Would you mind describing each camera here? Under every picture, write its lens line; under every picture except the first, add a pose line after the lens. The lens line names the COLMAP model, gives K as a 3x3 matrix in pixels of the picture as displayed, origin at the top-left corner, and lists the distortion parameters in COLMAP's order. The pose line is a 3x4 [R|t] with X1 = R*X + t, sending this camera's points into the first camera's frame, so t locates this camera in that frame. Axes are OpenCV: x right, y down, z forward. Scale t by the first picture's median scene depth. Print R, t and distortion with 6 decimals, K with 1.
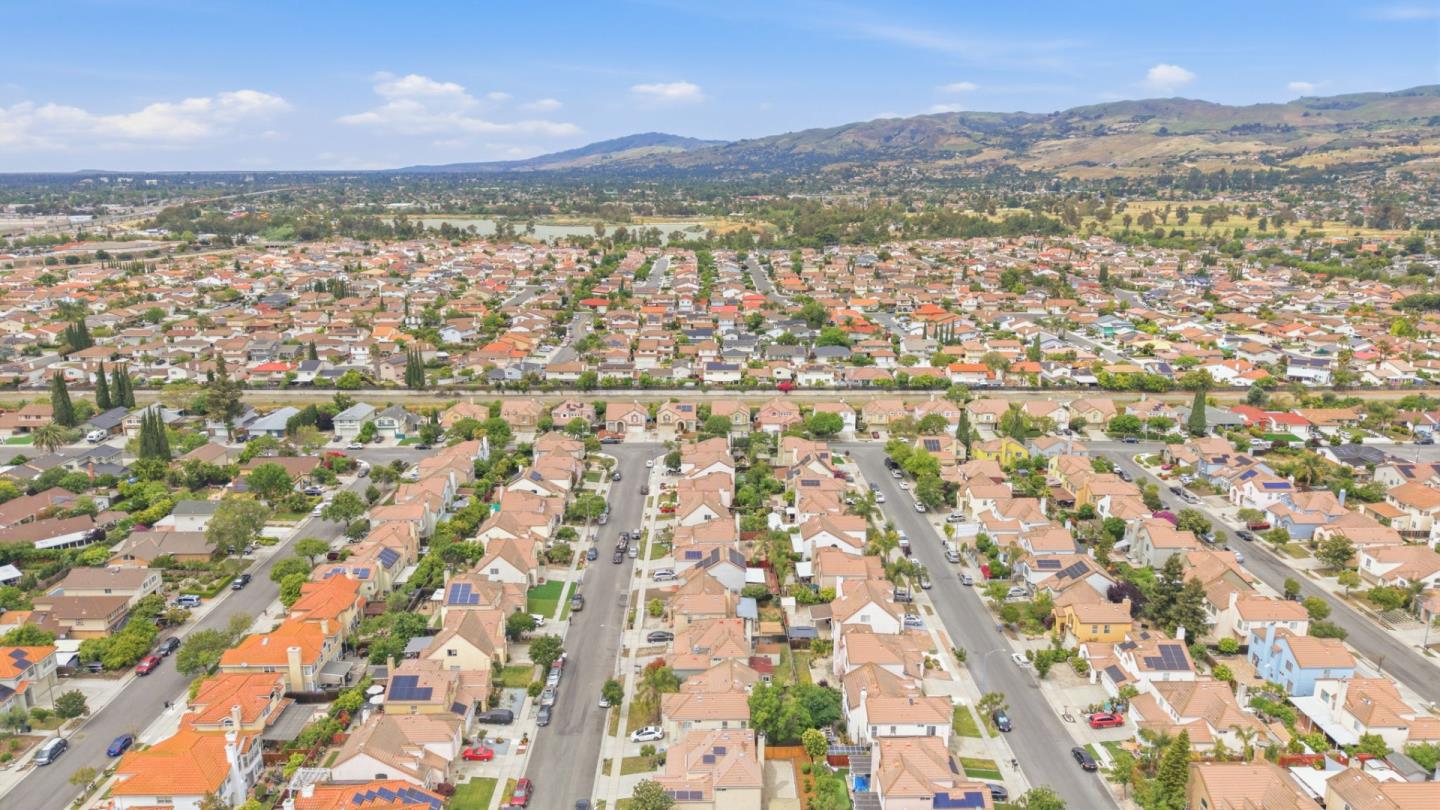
lens RADIAL K [[964.9, 0, 720.2], [0, 964.9, 404.5], [0, 0, 1]] dist [0.021914, -0.023696]
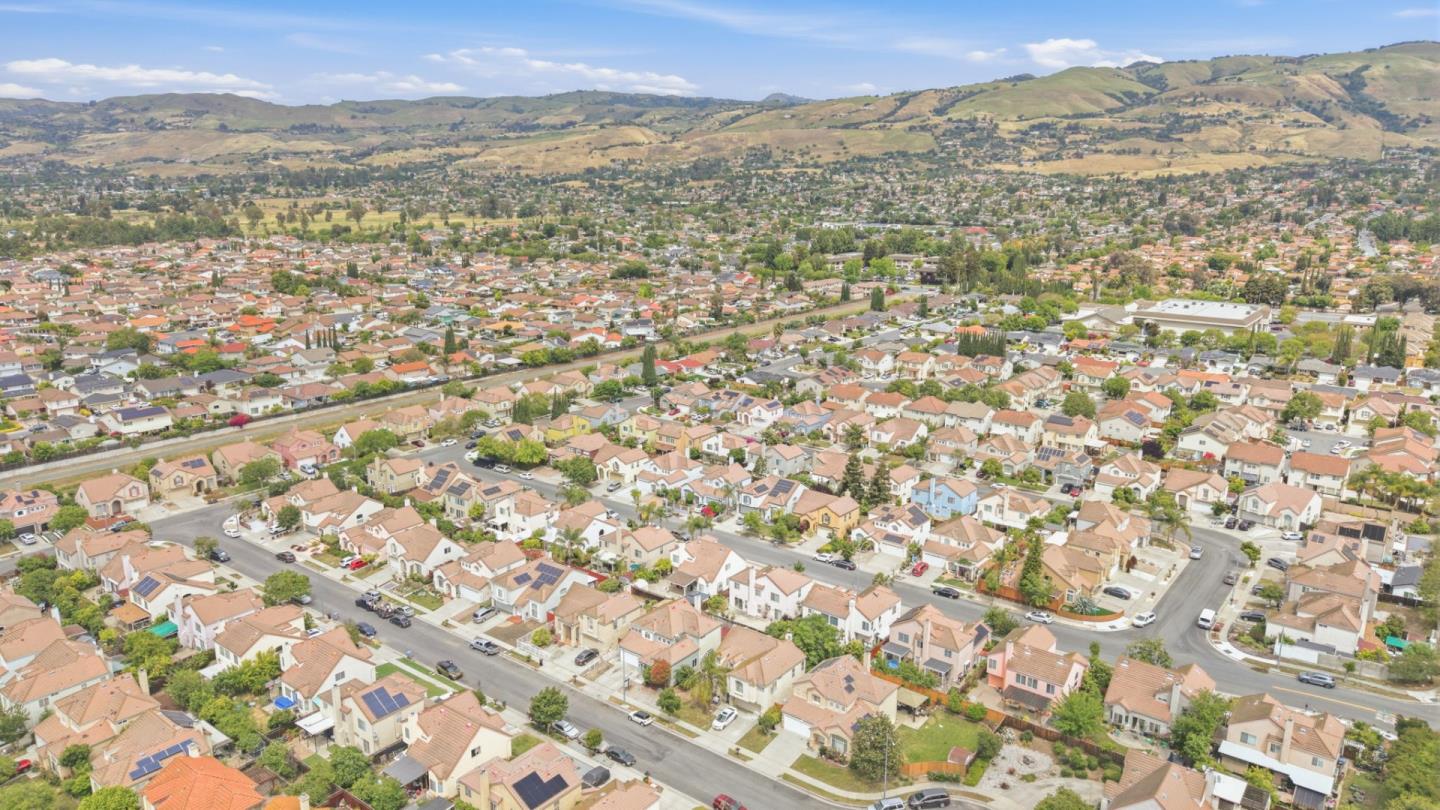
lens RADIAL K [[964.9, 0, 717.5], [0, 964.9, 409.4], [0, 0, 1]] dist [0.021914, -0.023696]
pose [[0.623957, -0.186997, 0.758756, -0.372855], [0.181414, 0.979083, 0.092112, -0.036032], [-0.760110, 0.080175, 0.644829, 0.146742]]
